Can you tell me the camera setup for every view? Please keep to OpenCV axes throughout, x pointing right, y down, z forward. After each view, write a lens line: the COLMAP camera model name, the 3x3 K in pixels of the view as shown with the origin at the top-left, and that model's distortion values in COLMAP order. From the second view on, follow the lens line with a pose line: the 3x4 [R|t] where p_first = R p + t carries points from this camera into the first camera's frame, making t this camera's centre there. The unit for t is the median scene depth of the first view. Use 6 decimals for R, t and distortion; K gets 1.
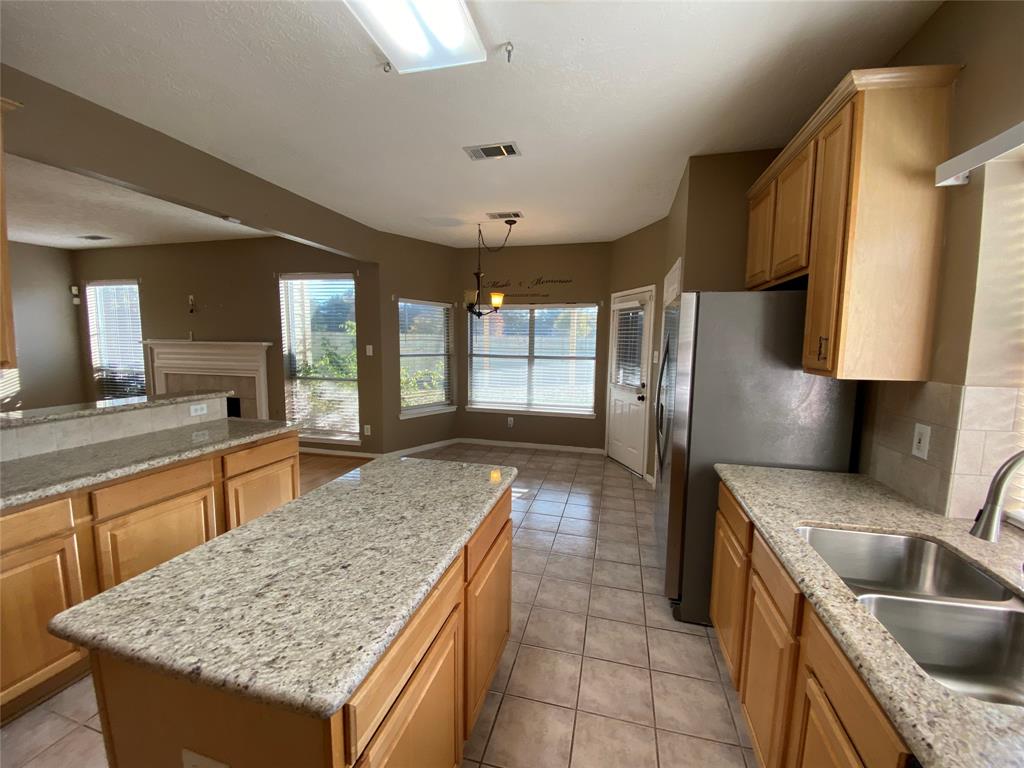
lens RADIAL K [[424.4, 0, 506.3], [0, 424.4, 385.8], [0, 0, 1]] dist [-0.014165, -0.000865]
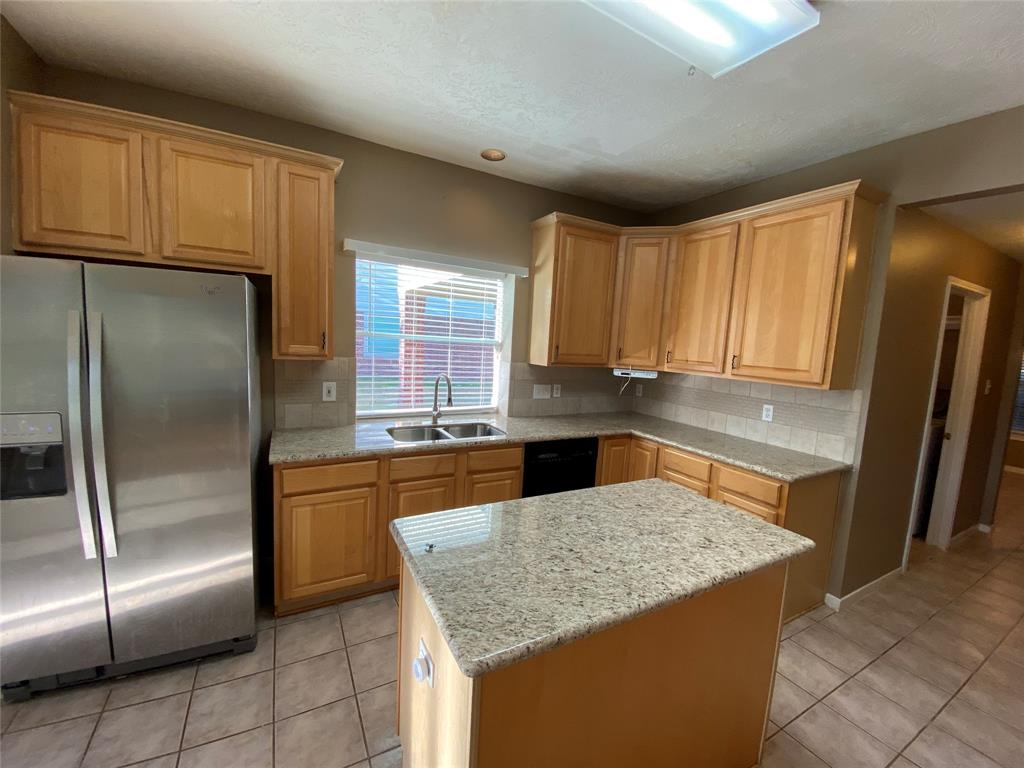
lens RADIAL K [[424.4, 0, 505.4], [0, 424.4, 380.5], [0, 0, 1]] dist [-0.014165, -0.000865]
pose [[-0.690478, -0.123307, 0.712766, -0.913768], [0.025638, 0.980573, 0.194473, -0.281669], [-0.722899, 0.152554, -0.673902, 1.948205]]
